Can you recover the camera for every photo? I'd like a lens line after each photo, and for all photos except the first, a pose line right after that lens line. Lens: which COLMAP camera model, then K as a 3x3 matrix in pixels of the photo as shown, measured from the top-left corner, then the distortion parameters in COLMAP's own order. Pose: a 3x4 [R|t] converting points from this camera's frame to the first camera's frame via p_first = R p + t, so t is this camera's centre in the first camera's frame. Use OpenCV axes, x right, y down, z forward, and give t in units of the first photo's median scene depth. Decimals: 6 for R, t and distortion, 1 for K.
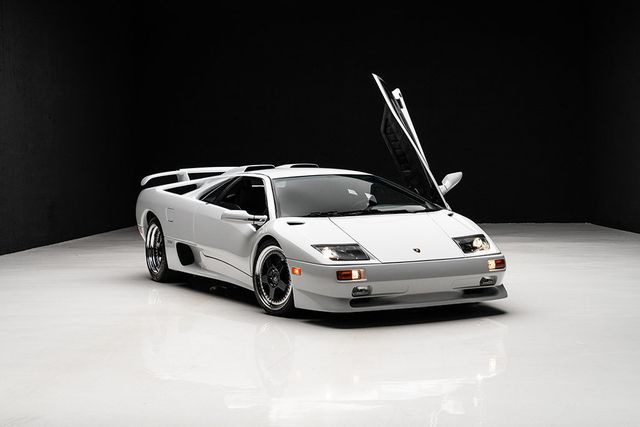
lens RADIAL K [[1230.0, 0, 322.0], [0, 1230.0, 218.2], [0, 0, 1]] dist [0.047115, 0.000000]
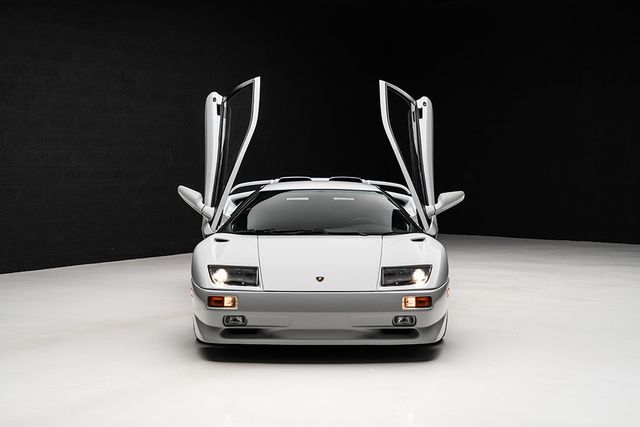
lens RADIAL K [[1071.3, 0, 317.1], [0, 1071.3, 209.0], [0, 0, 1]] dist [0.261486, 0.000000]
pose [[0.895742, 0.040646, -0.442712, 0.409055], [-0.044958, 0.998989, 0.000754, -0.023911], [0.442295, 0.019228, 0.896664, 0.312163]]
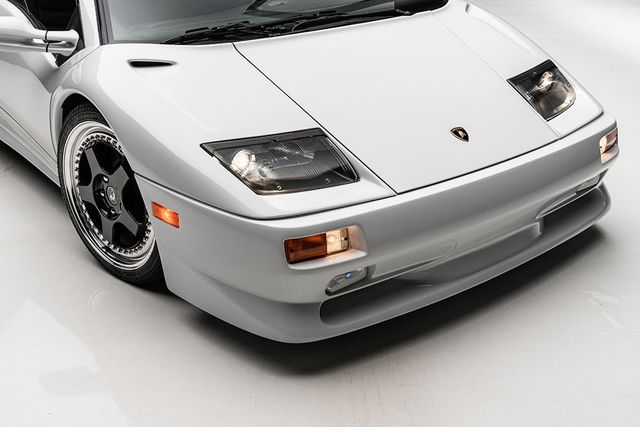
lens RADIAL K [[747.2, 0, 318.3], [0, 747.2, 217.1], [0, 0, 1]] dist [0.025591, 0.000000]
pose [[0.980580, -0.070303, 0.183086, -0.016608], [-0.003115, 0.927841, 0.372963, -0.040648], [-0.196095, -0.366290, 0.909603, 0.768291]]
